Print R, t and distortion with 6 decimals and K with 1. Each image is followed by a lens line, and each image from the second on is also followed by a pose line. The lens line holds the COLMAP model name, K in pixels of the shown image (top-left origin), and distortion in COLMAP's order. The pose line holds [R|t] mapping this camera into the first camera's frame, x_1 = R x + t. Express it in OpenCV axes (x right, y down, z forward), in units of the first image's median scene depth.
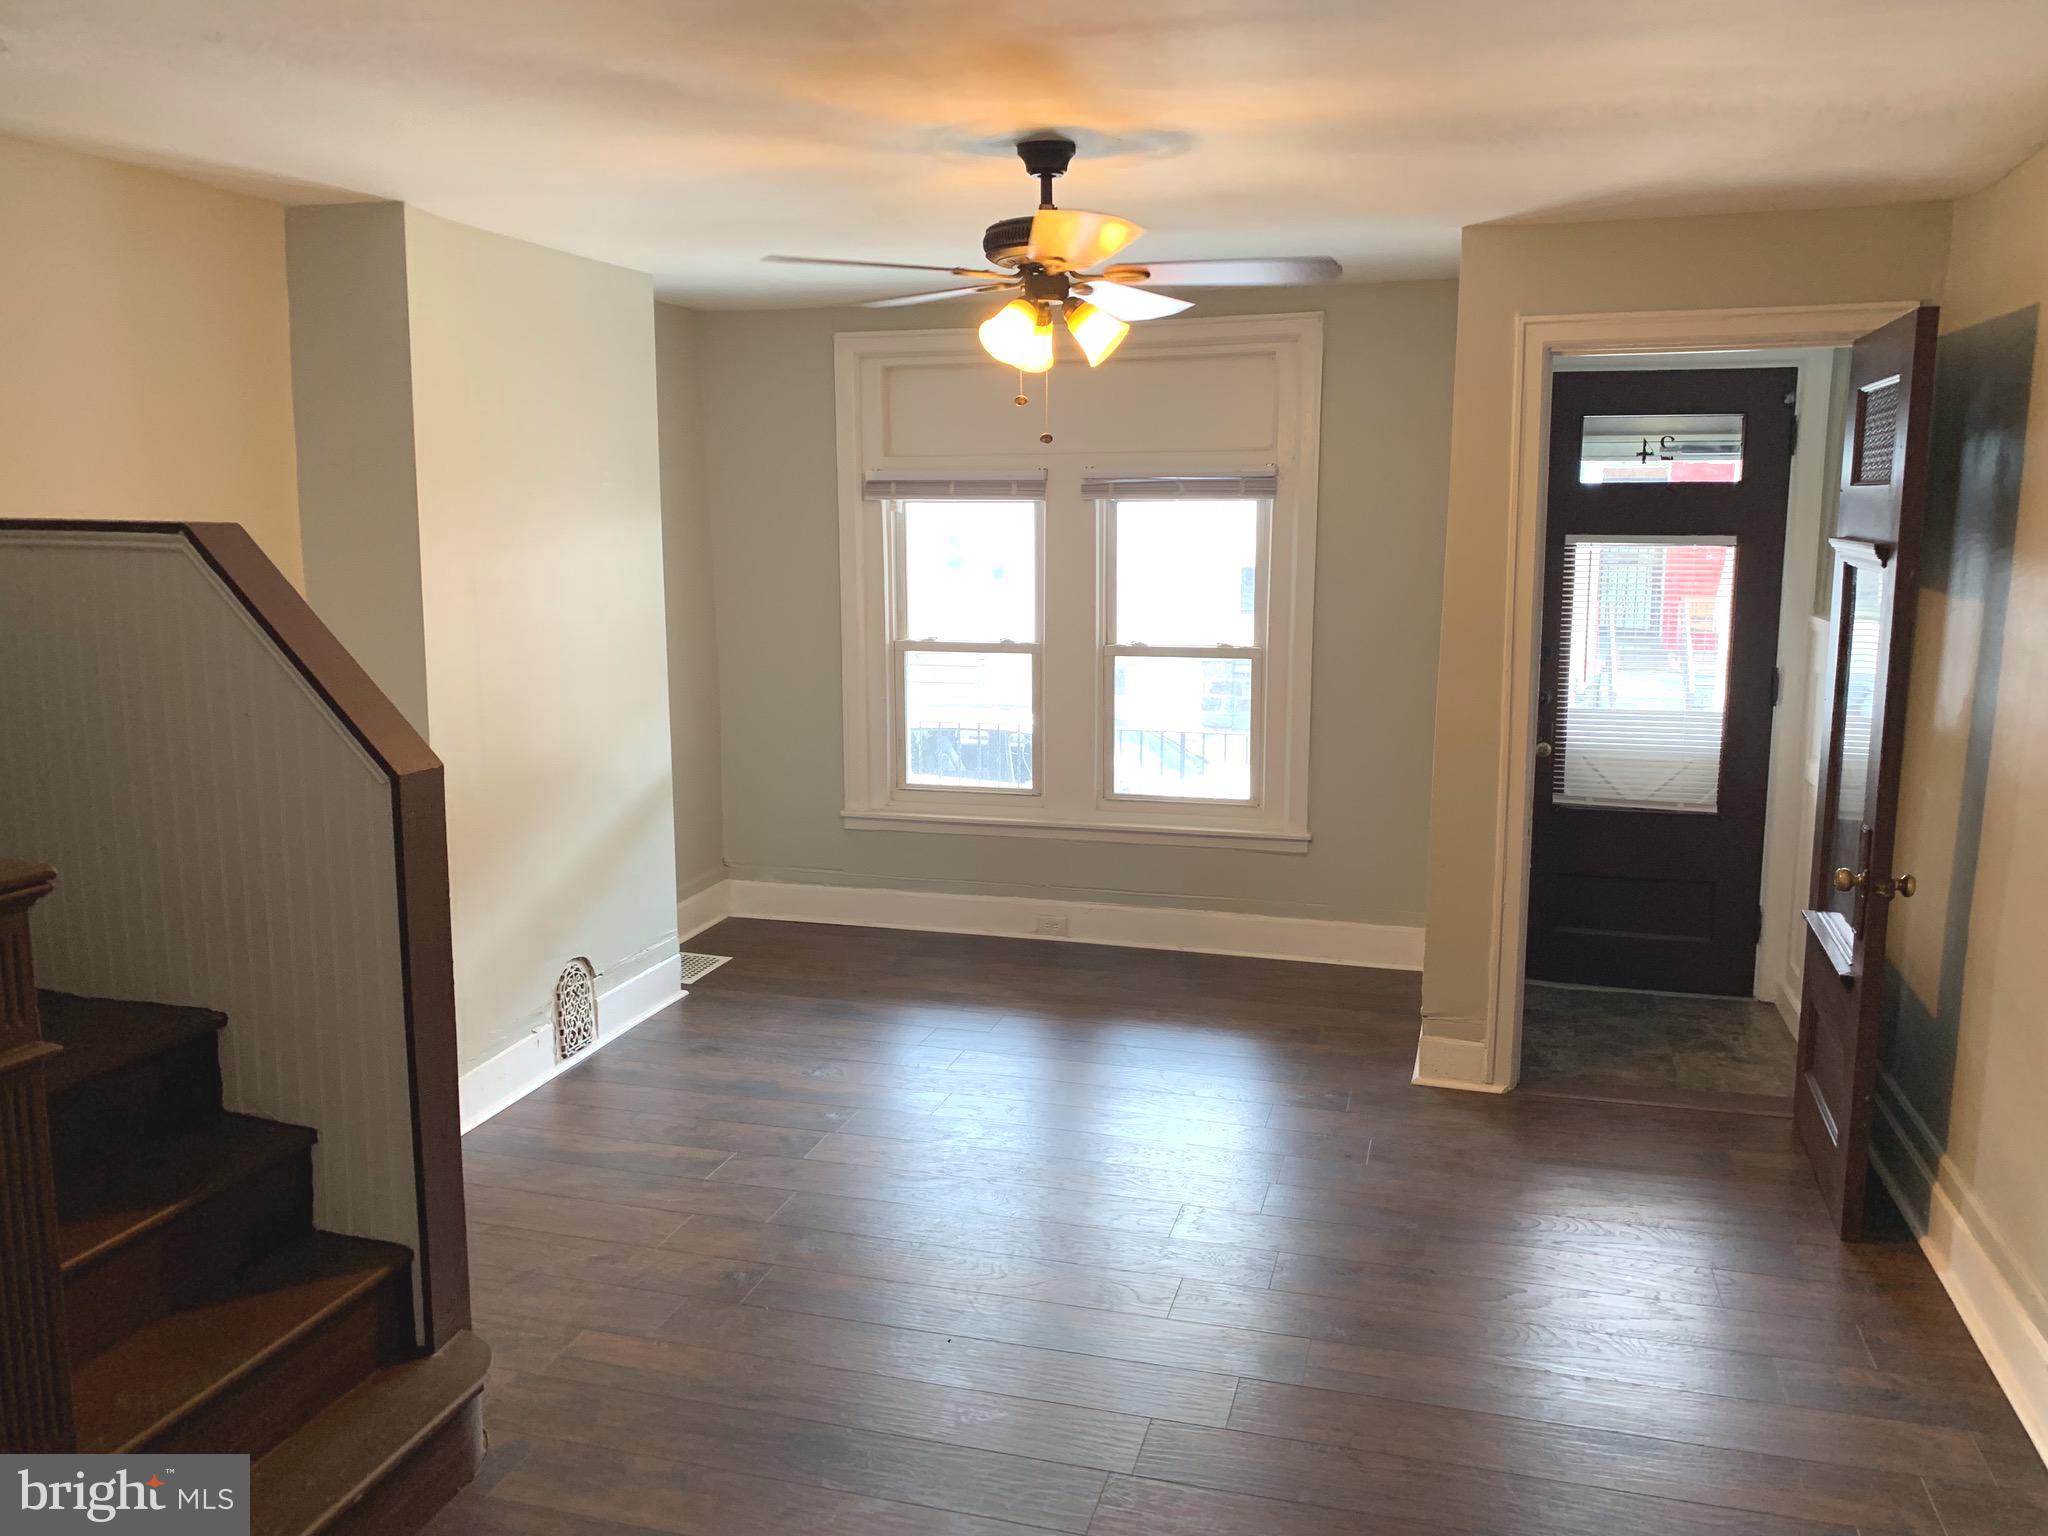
lens RADIAL K [[1612.5, 0, 1027.2], [0, 1612.5, 766.8], [0, 0, 1]] dist [0.027939, 0.001625]
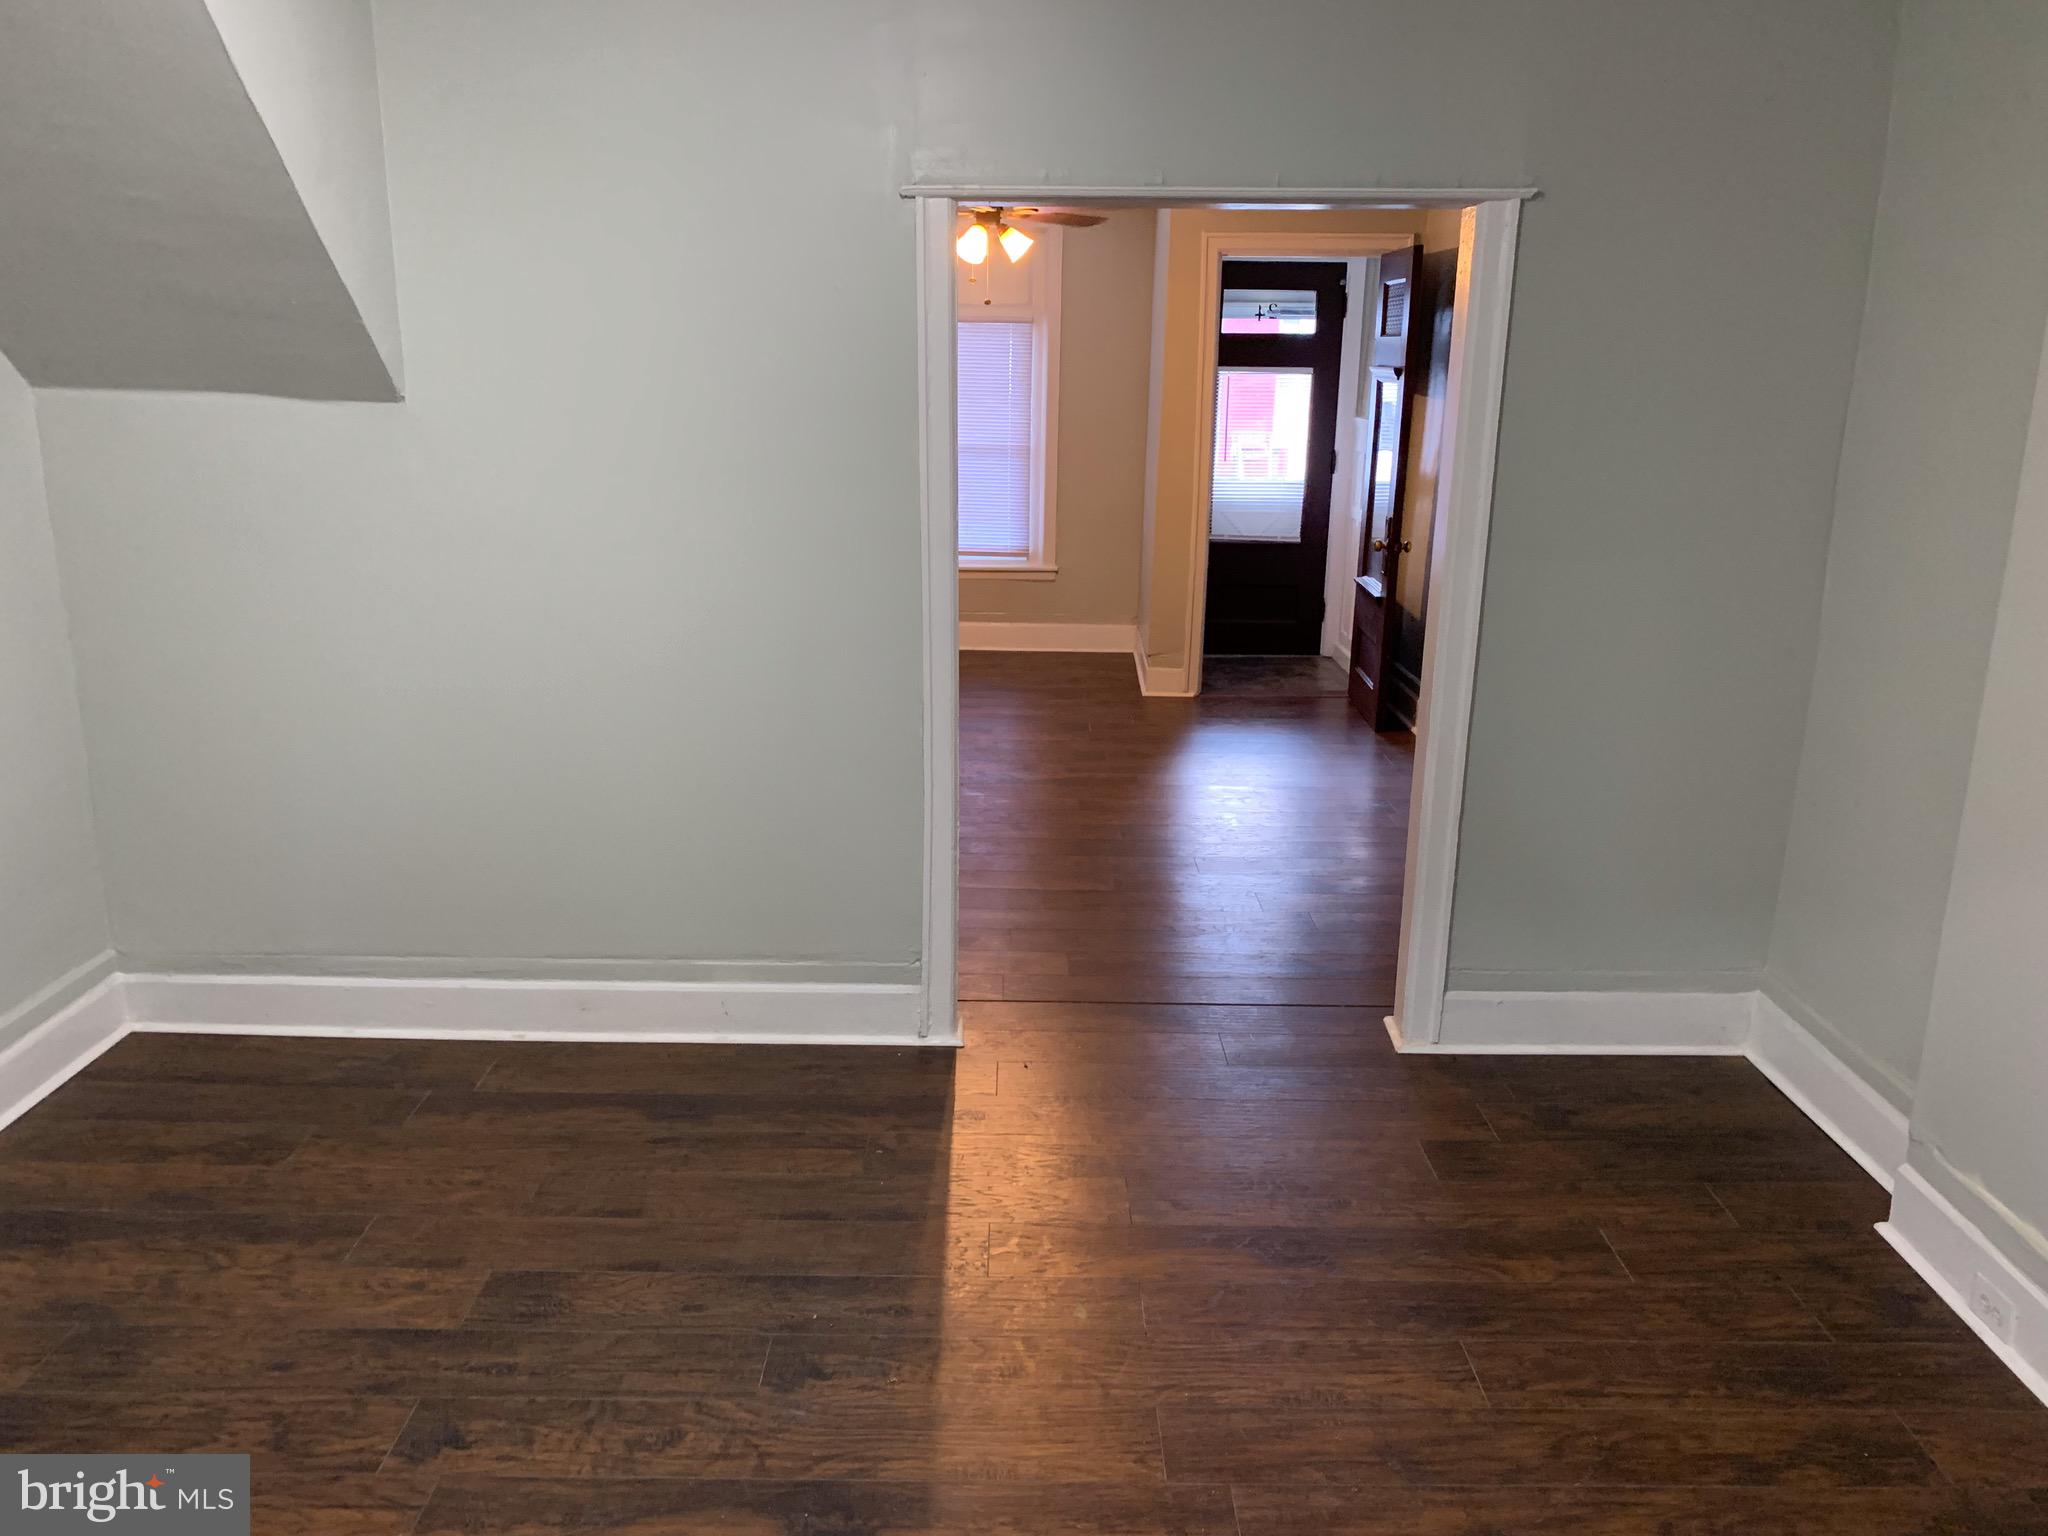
lens RADIAL K [[1551.0, 0, 1024.0], [0, 1551.0, 768.0], [0, 0, 1]] dist [0.138249, -0.289912]
pose [[0.964902, -0.051580, 0.257495, -0.291746], [0.024963, 0.994096, 0.105590, 0.091051], [-0.261421, -0.095456, 0.960493, -0.517477]]
